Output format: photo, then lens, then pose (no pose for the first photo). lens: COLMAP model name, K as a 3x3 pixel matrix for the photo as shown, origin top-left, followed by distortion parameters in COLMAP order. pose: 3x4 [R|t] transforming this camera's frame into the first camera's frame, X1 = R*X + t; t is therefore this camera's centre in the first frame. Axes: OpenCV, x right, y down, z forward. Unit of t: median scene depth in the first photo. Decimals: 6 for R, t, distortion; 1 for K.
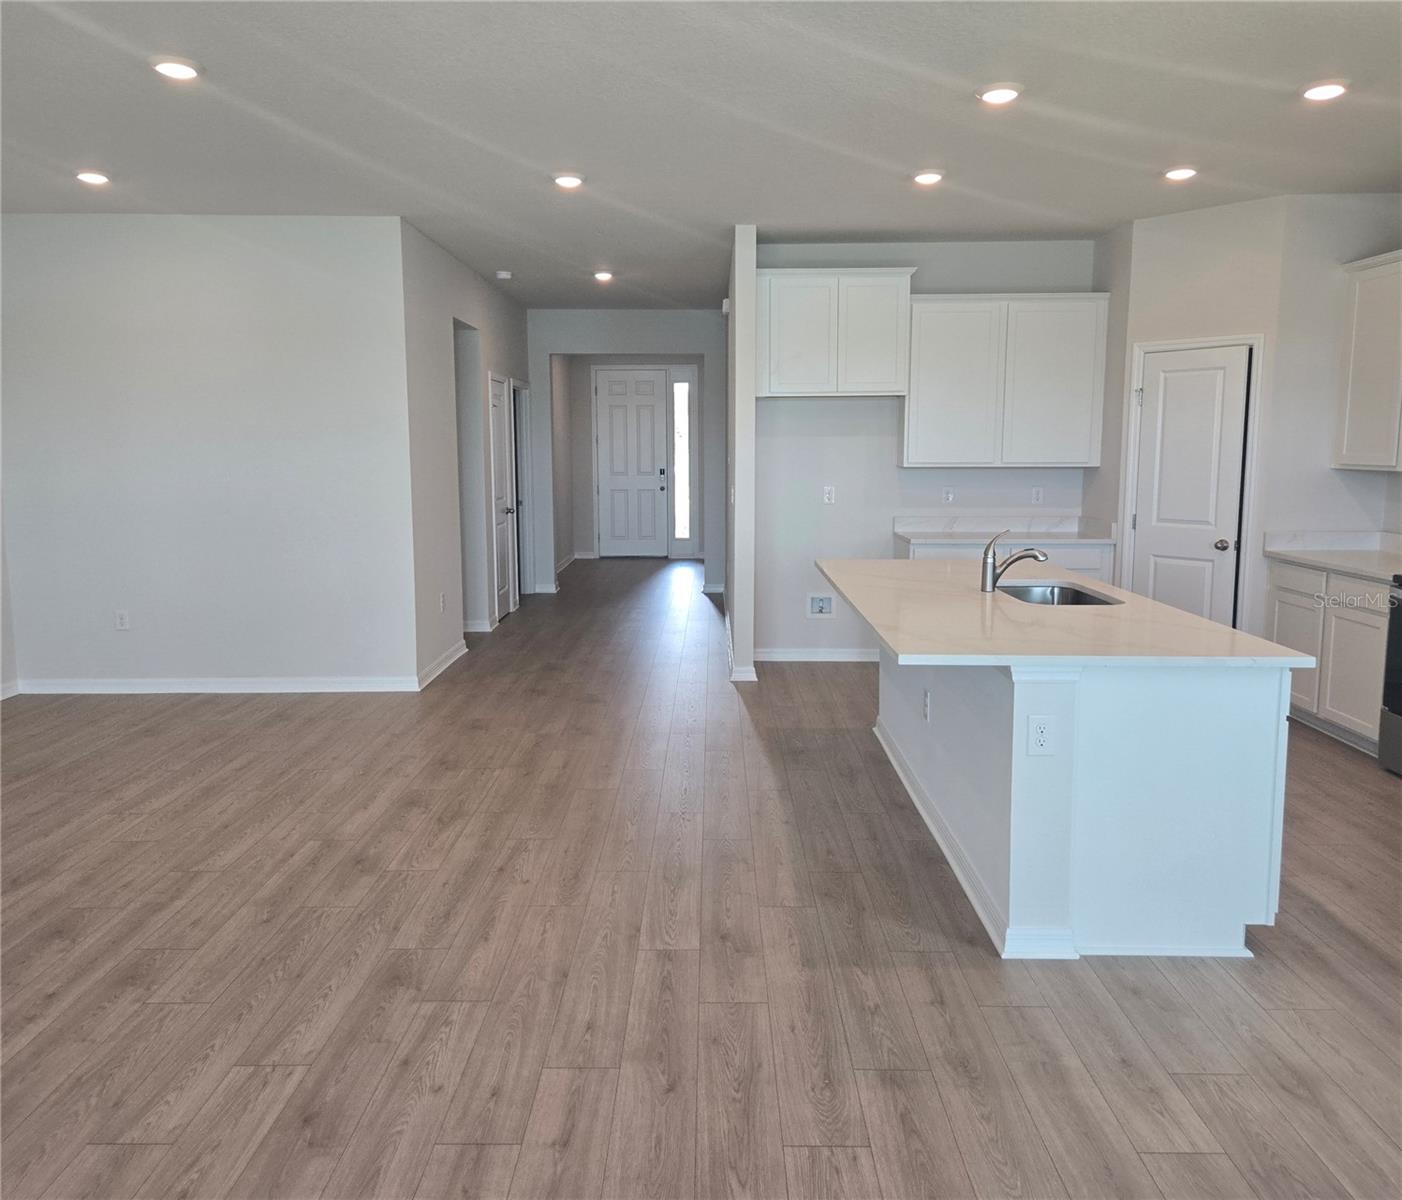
lens RADIAL K [[1063.7, 0, 699.1], [0, 1063.7, 577.5], [0, 0, 1]] dist [0.072199, -0.052694]
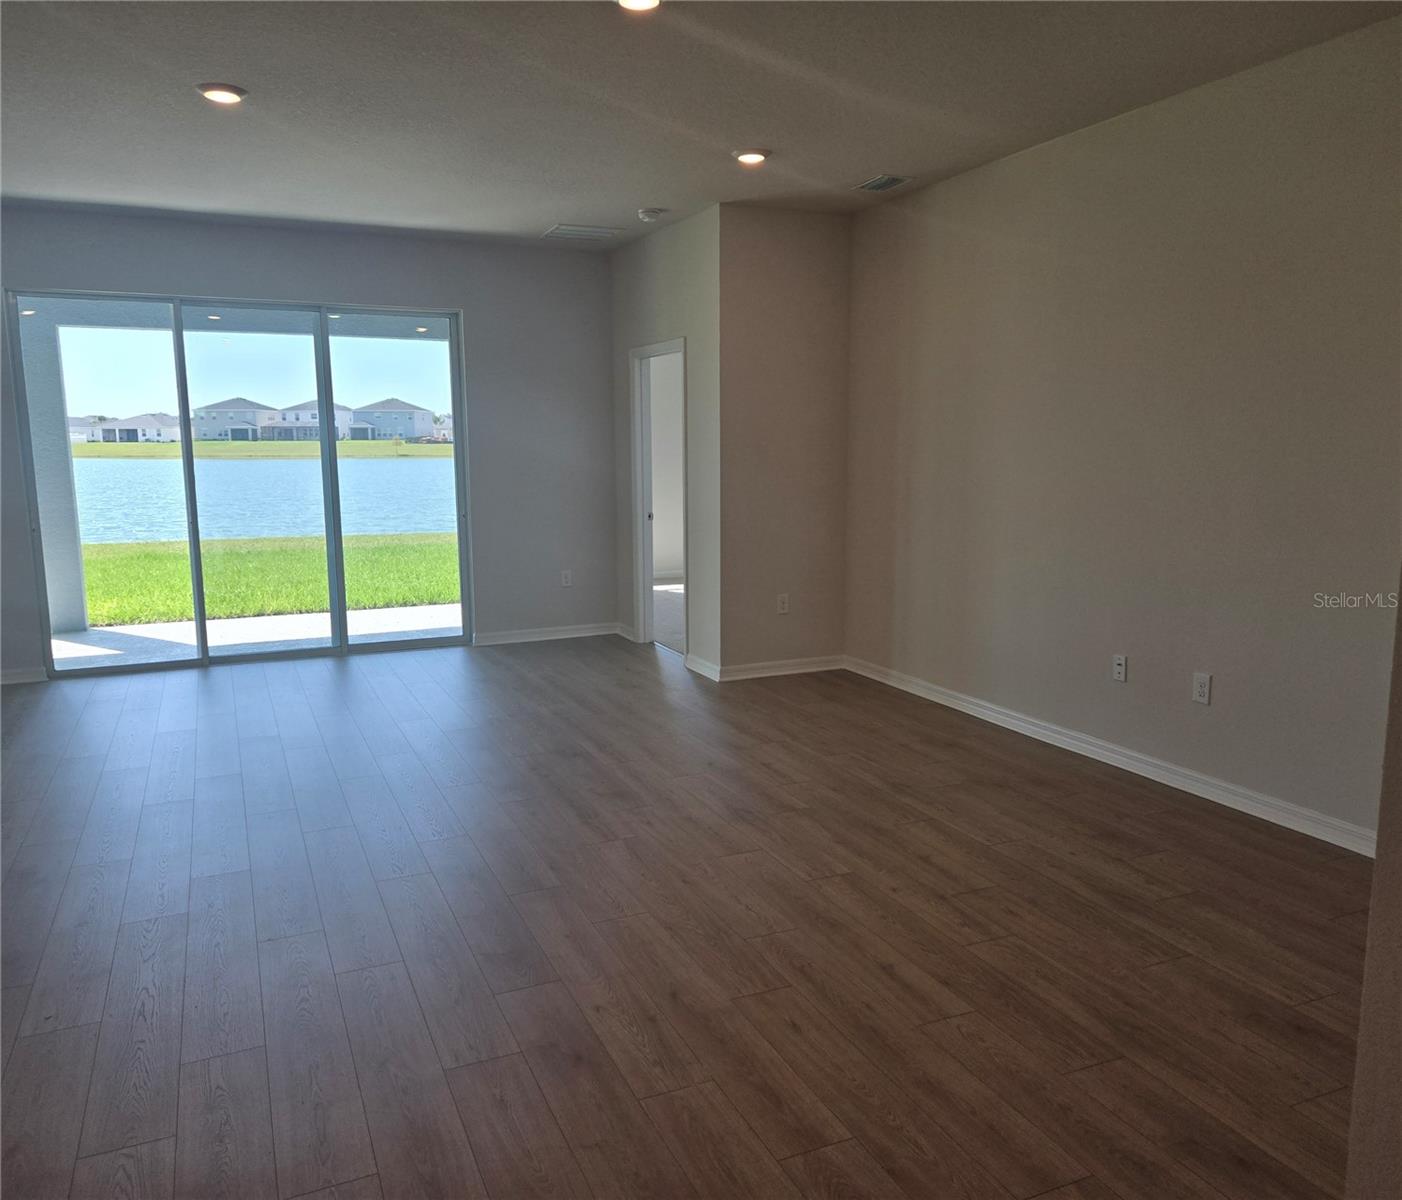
lens RADIAL K [[1063.7, 0, 687.4], [0, 1063.7, 593.8], [0, 0, 1]] dist [0.072199, -0.052694]
pose [[-0.909788, 0.069205, -0.409263, -0.147056], [-0.042471, 0.965307, 0.257641, -0.274217], [0.412894, 0.251780, -0.875286, 2.243254]]
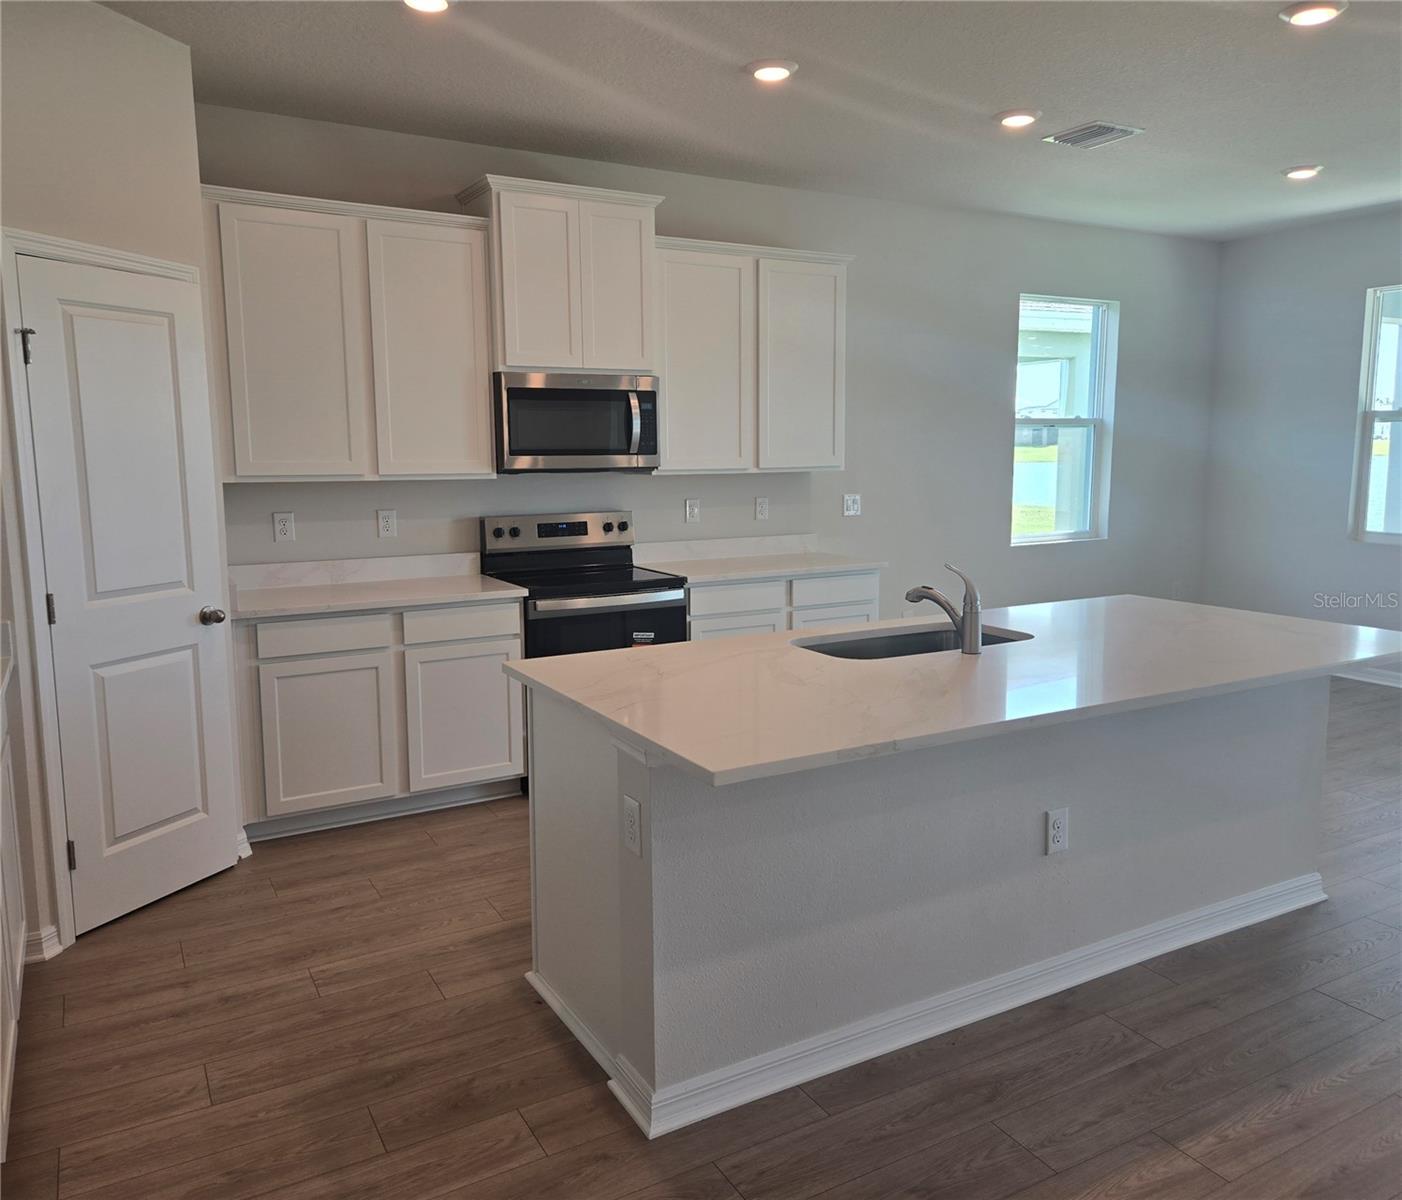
lens RADIAL K [[1063.7, 0, 698.1], [0, 1063.7, 584.0], [0, 0, 1]] dist [0.072199, -0.052694]
pose [[-0.503987, -0.109190, 0.856782, -0.315477], [0.113549, 0.974991, 0.191048, -0.250470], [-0.856215, 0.193572, -0.478984, 2.008961]]
